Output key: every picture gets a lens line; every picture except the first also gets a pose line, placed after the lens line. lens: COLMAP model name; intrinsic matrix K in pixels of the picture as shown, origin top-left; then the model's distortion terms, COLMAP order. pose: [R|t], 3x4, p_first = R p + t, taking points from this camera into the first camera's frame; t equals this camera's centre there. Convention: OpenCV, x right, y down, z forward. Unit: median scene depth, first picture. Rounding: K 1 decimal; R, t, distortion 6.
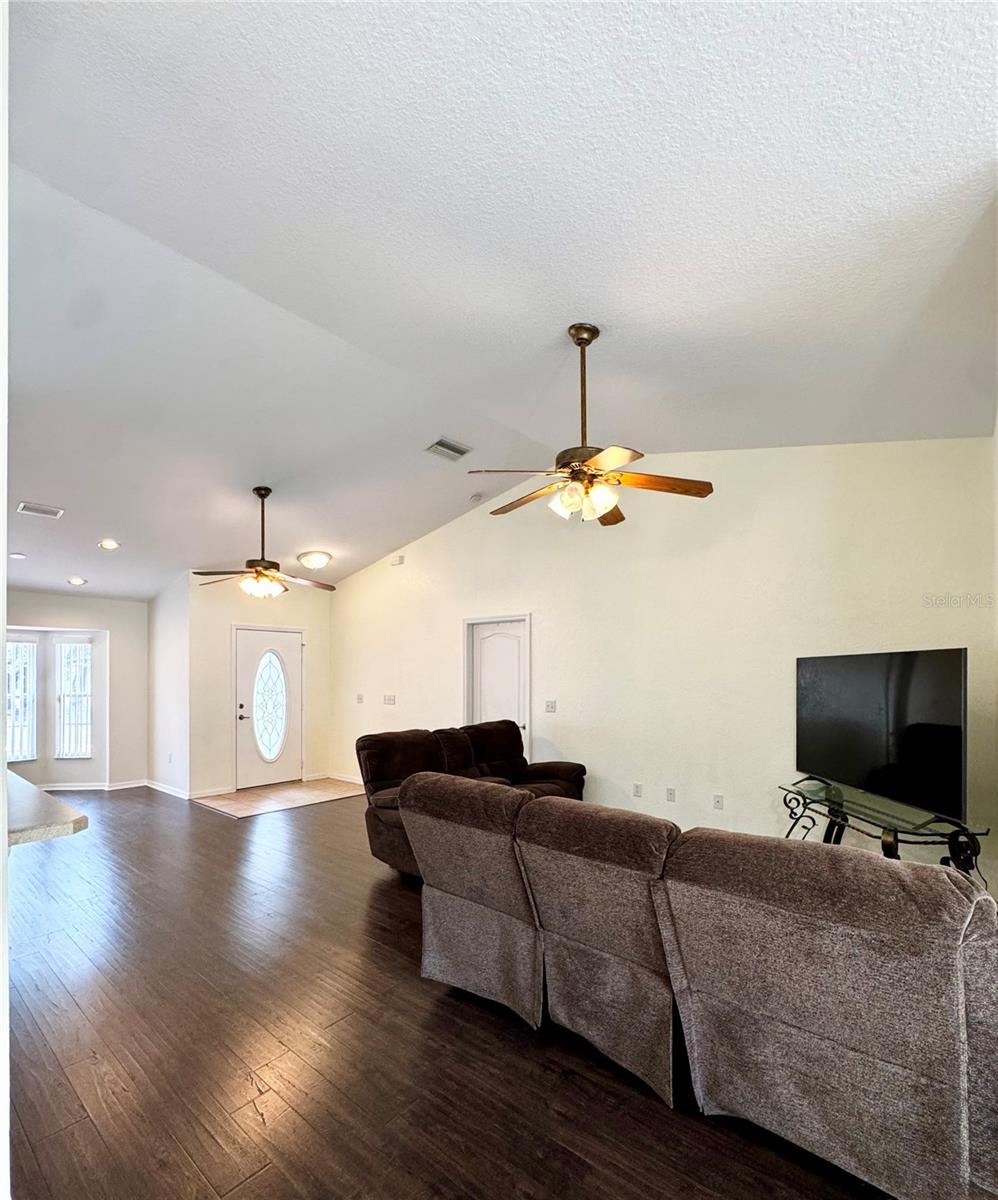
lens RADIAL K [[554.5, 0, 496.1], [0, 554.5, 677.4], [0, 0, 1]] dist [-0.000429, -0.000192]
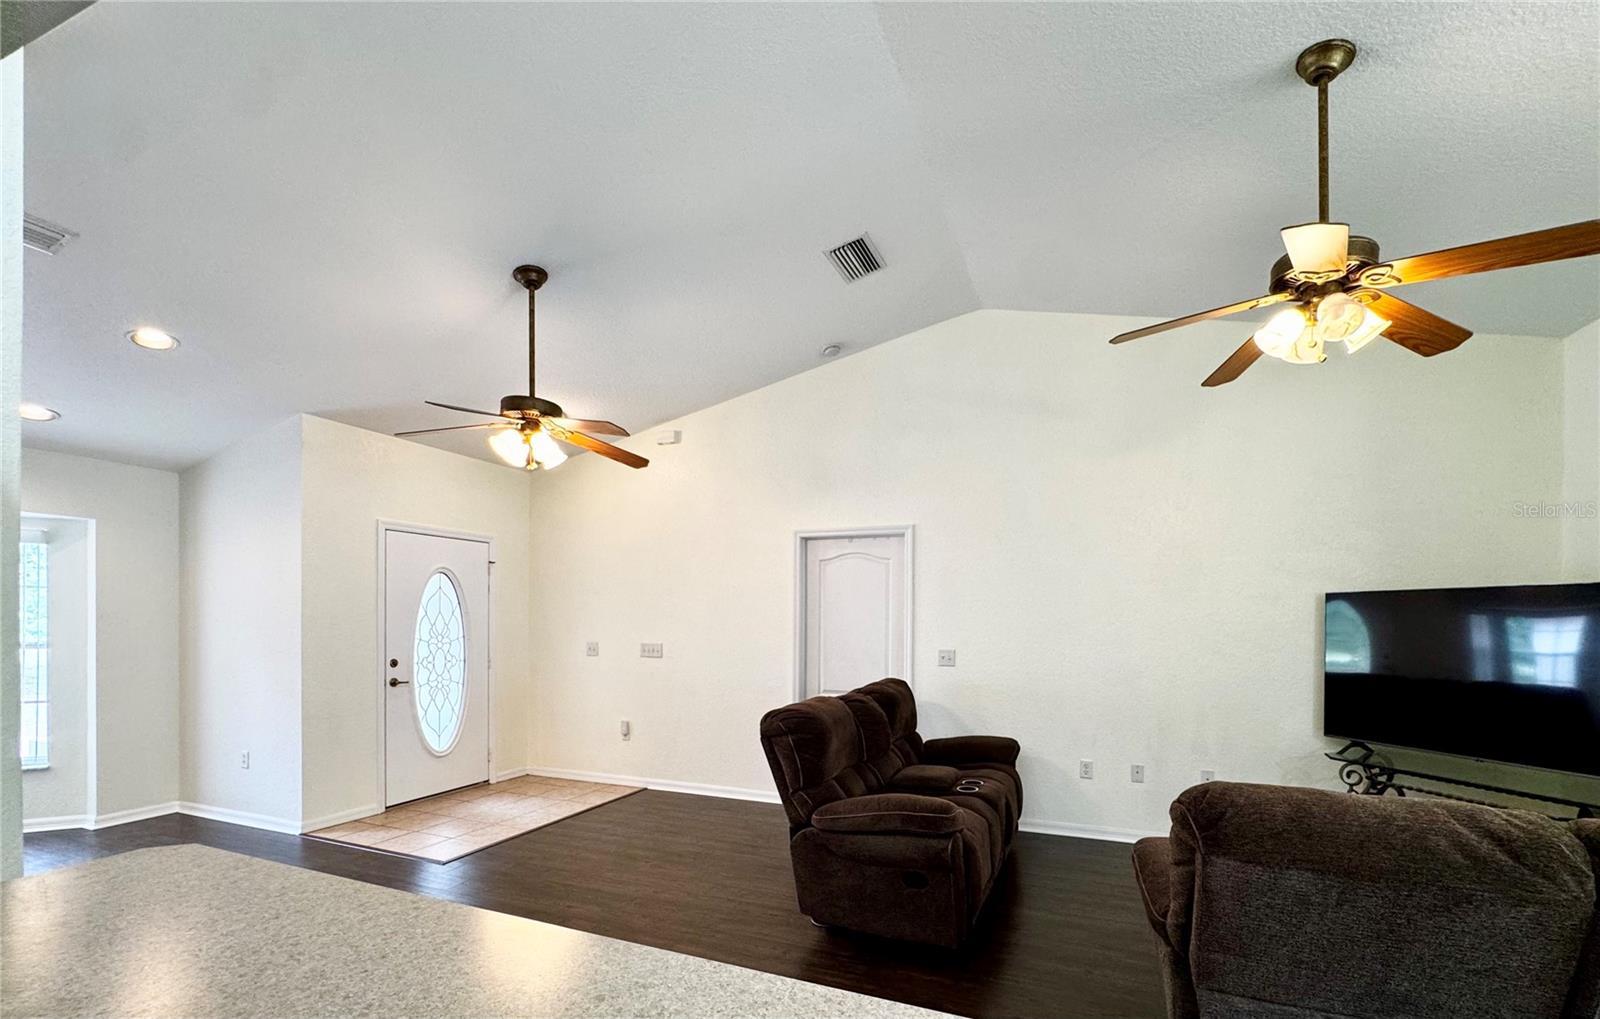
lens RADIAL K [[667.1, 0, 827.4], [0, 667.1, 630.4], [0, 0, 1]] dist [-0.003799, 0.000014]
pose [[0.944912, 0.003890, 0.327301, -0.262443], [-0.007131, 0.999937, 0.008705, 0.008632], [-0.327247, -0.010560, 0.944880, 0.197445]]
